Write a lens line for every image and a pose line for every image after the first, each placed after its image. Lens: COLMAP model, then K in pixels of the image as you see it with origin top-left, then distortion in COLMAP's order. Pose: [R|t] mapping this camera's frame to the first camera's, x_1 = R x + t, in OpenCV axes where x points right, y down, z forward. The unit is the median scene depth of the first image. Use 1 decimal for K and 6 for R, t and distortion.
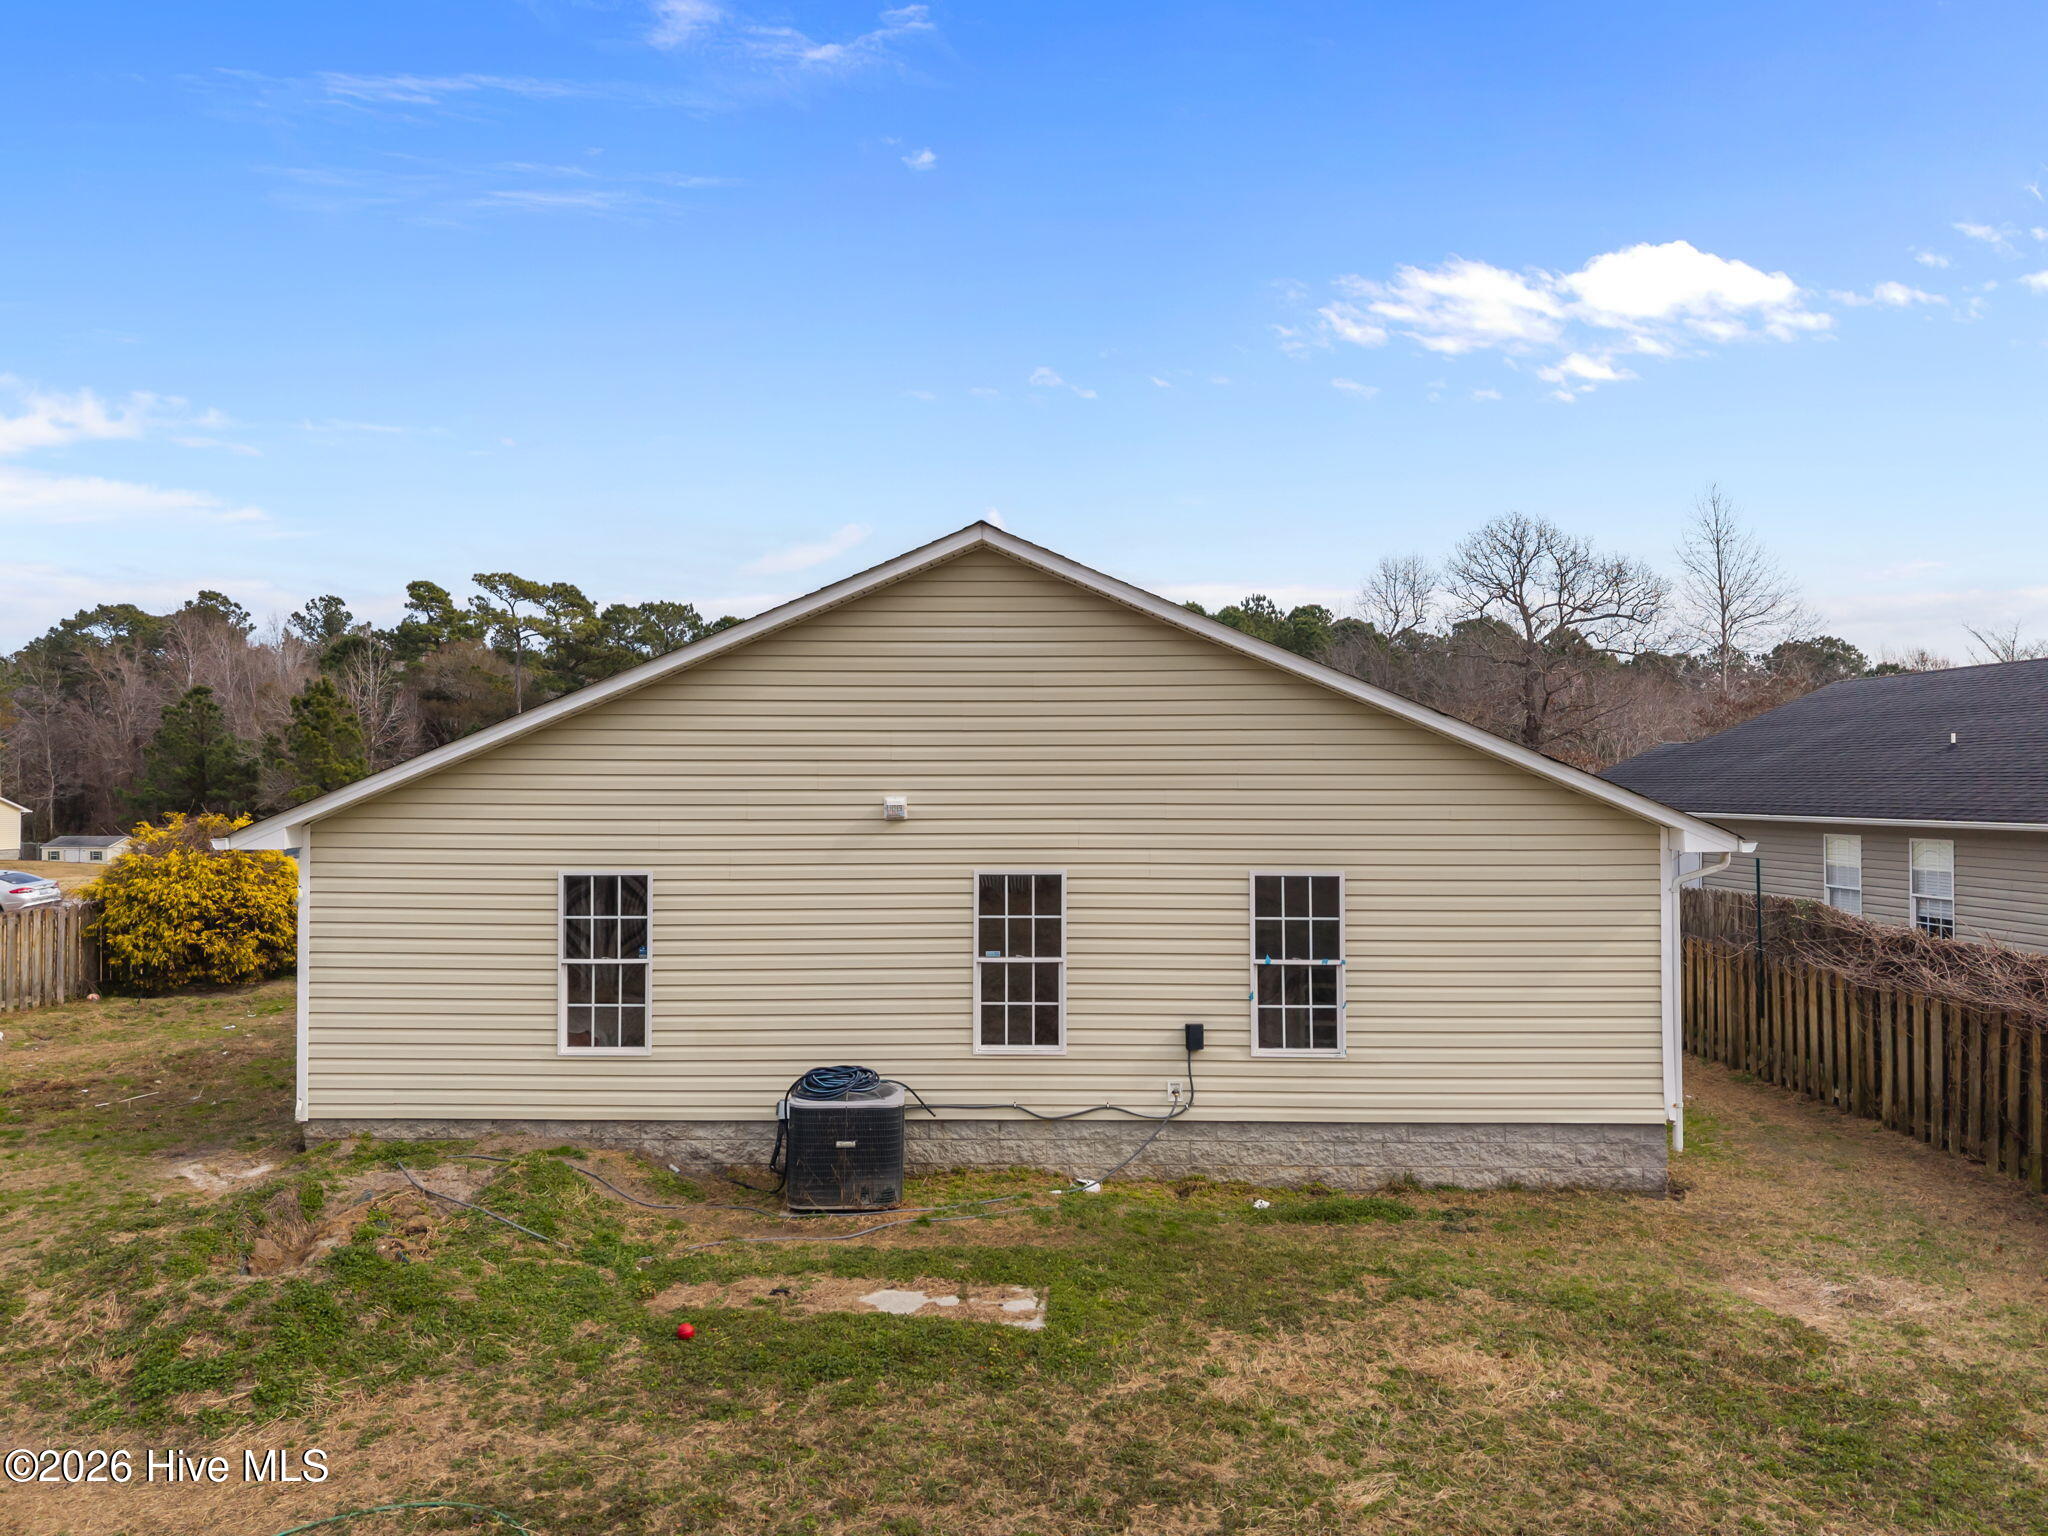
lens RADIAL K [[1383.2, 0, 1025.1], [0, 1383.2, 778.3], [0, 0, 1]] dist [0.027777, -0.023900]
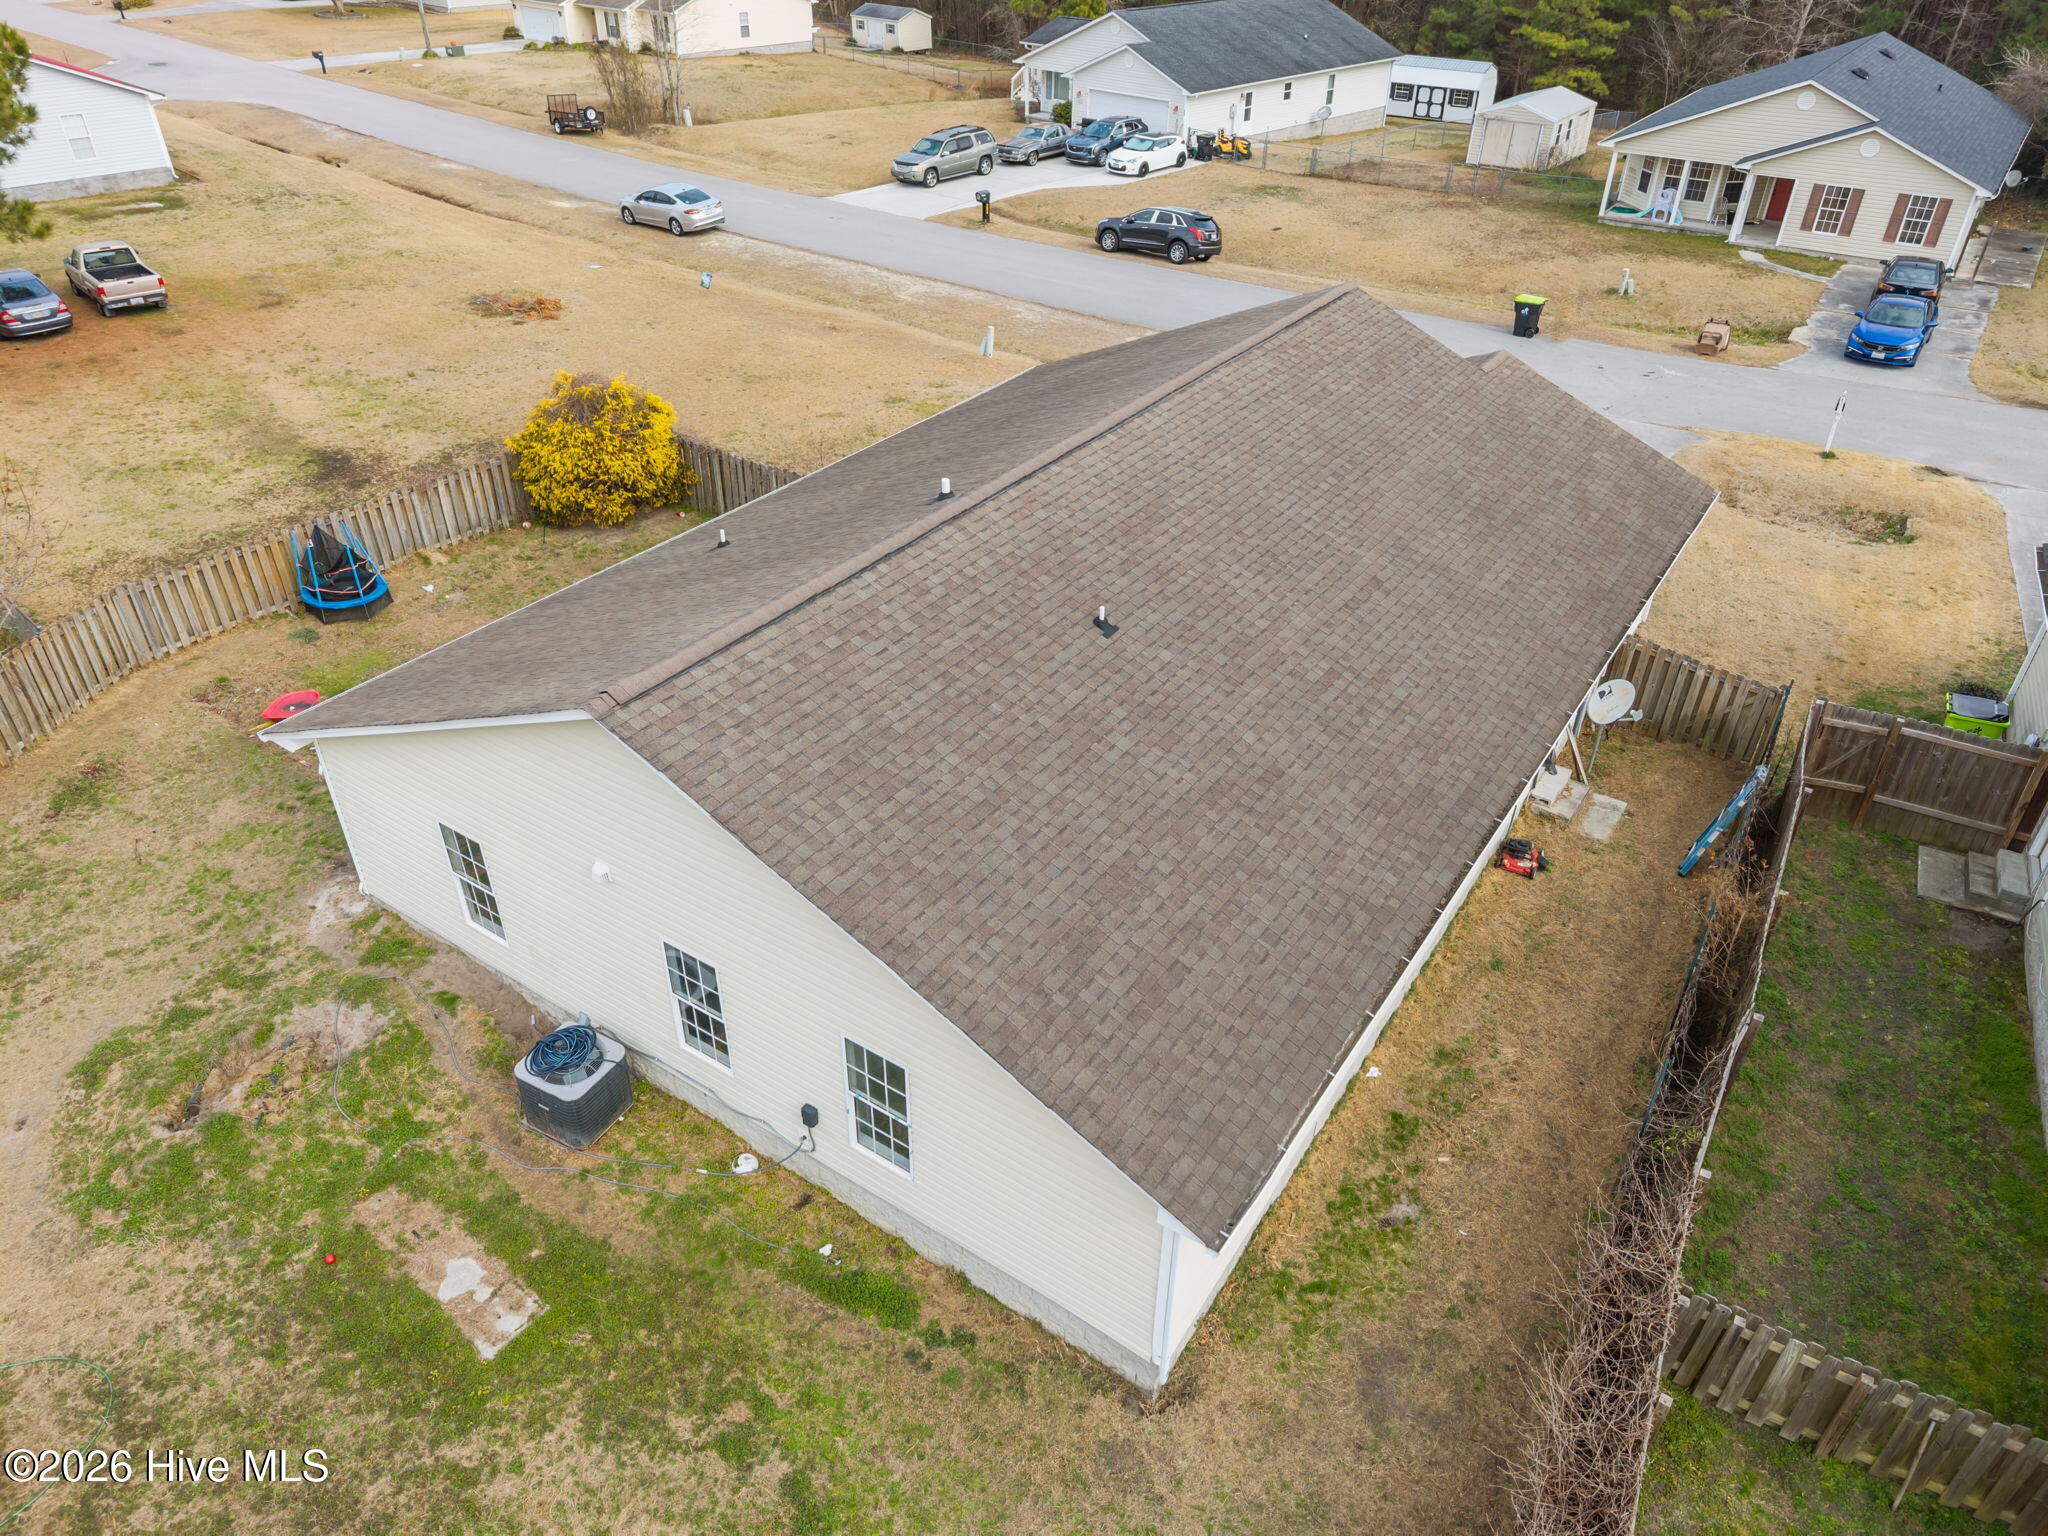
lens RADIAL K [[1383.2, 0, 1025.1], [0, 1383.2, 778.3], [0, 0, 1]] dist [0.027777, -0.023900]
pose [[0.834023, 0.321997, -0.448021, 0.710158], [-0.007444, 0.818524, 0.574425, -0.727340], [0.551679, -0.475749, 0.685065, 0.424970]]
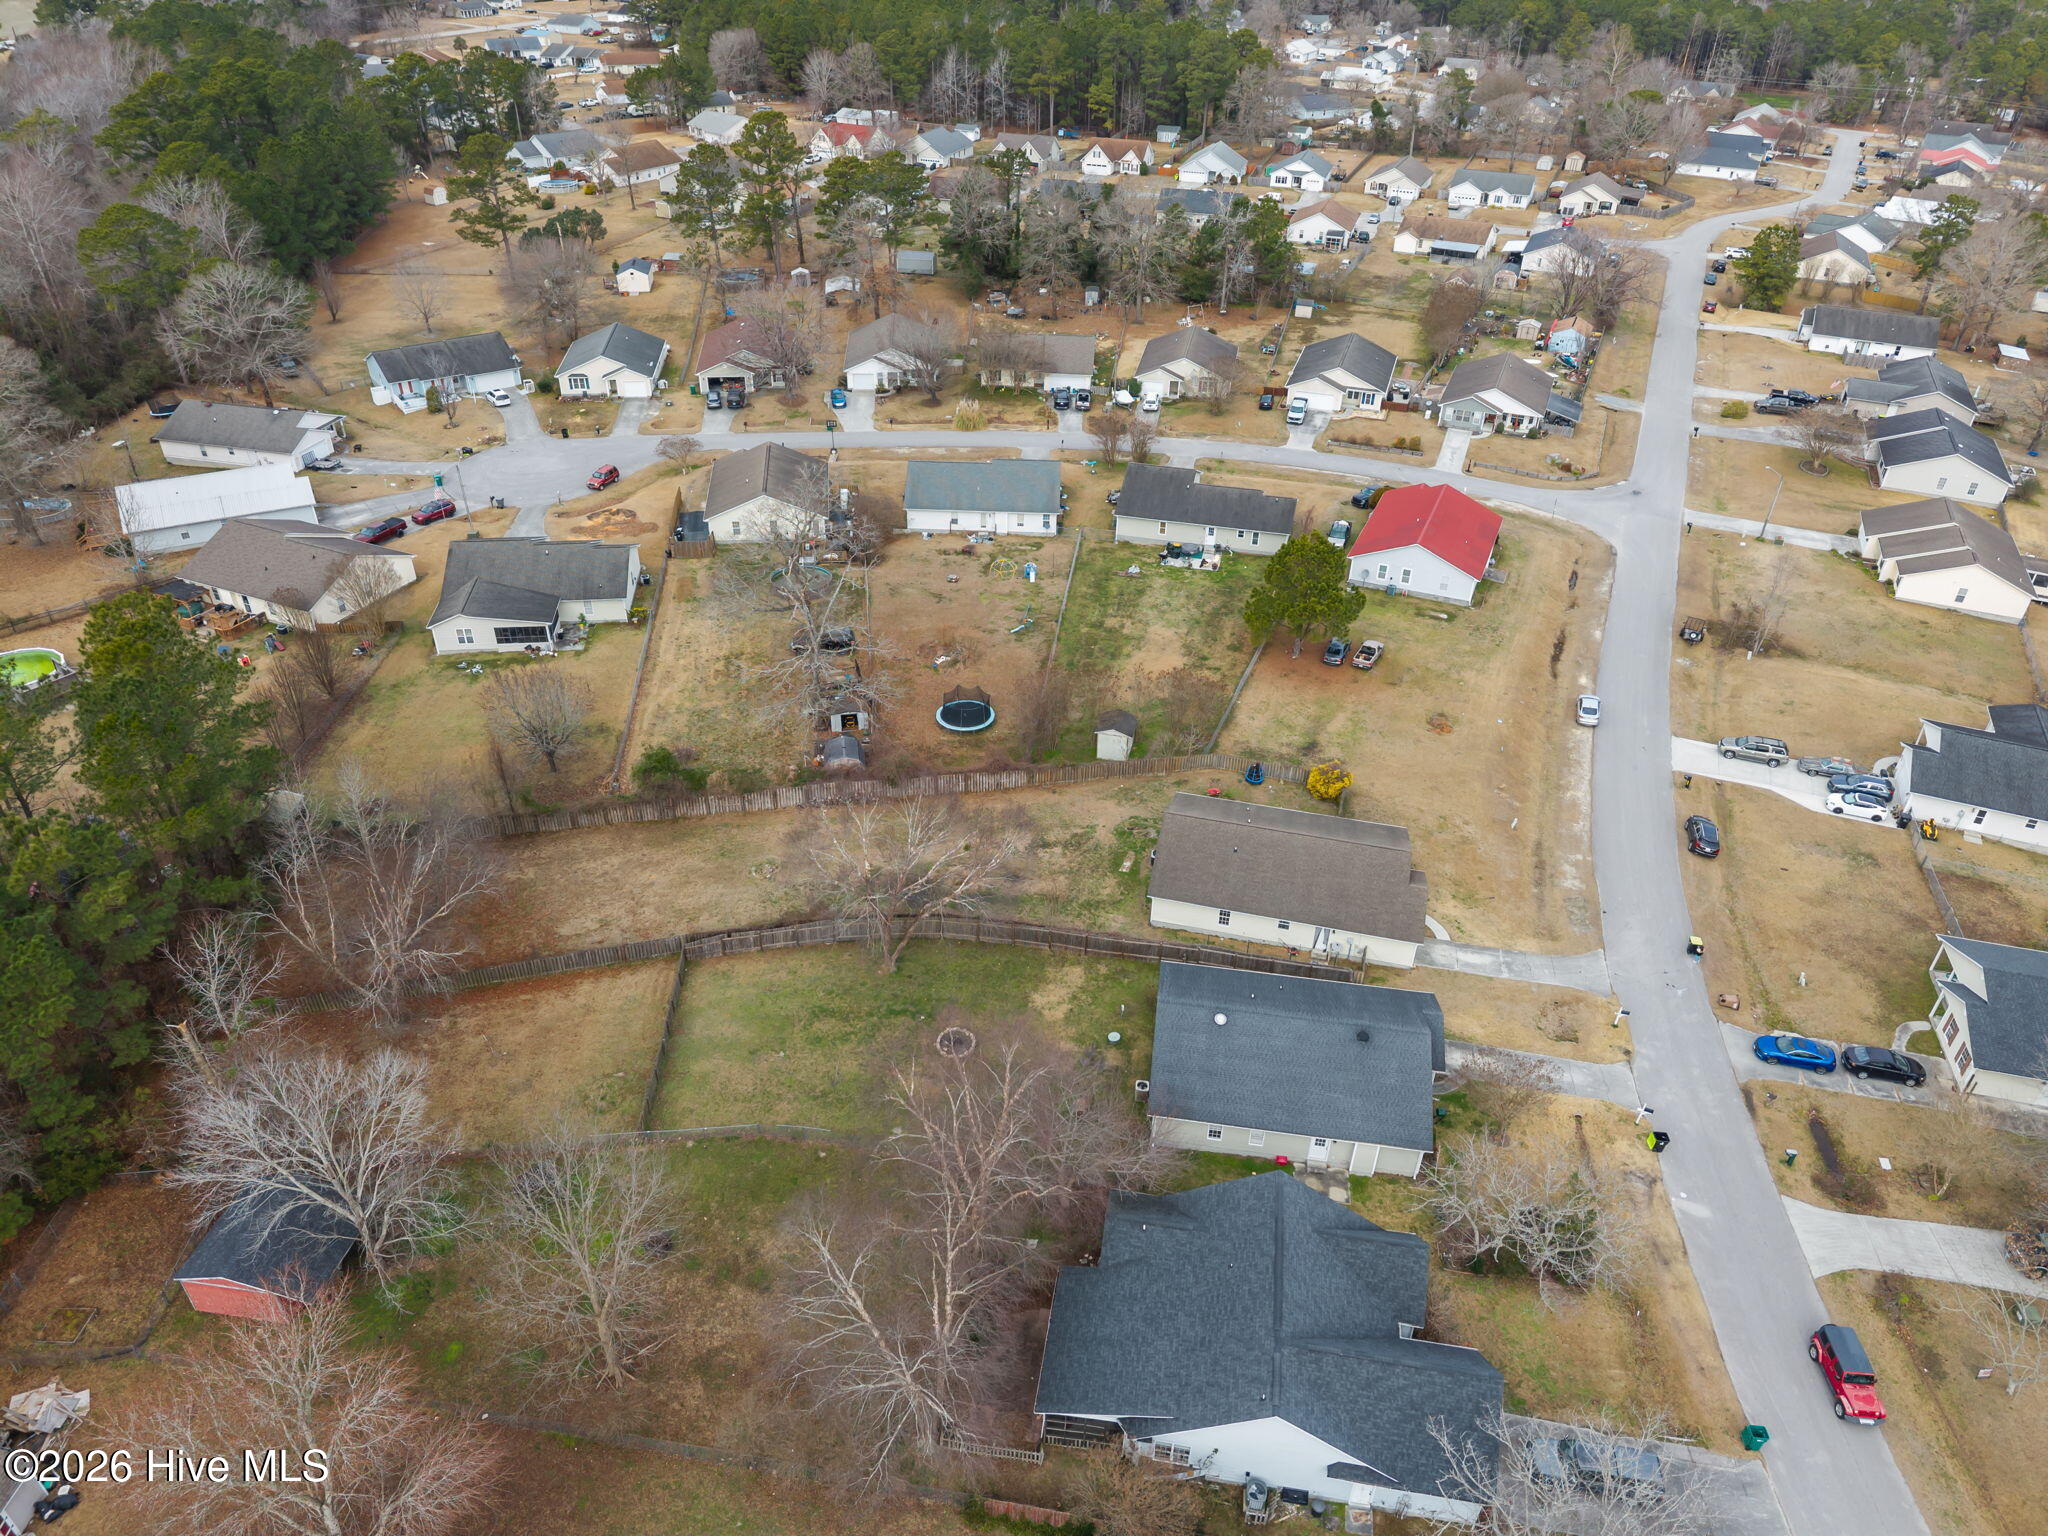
lens RADIAL K [[1383.2, 0, 1025.1], [0, 1383.2, 778.3], [0, 0, 1]] dist [0.027777, -0.023900]
pose [[-0.236203, 0.537379, -0.809588, 6.768374], [-0.013894, 0.831210, 0.555785, -4.909746], [0.971604, 0.142527, -0.188868, 1.798337]]
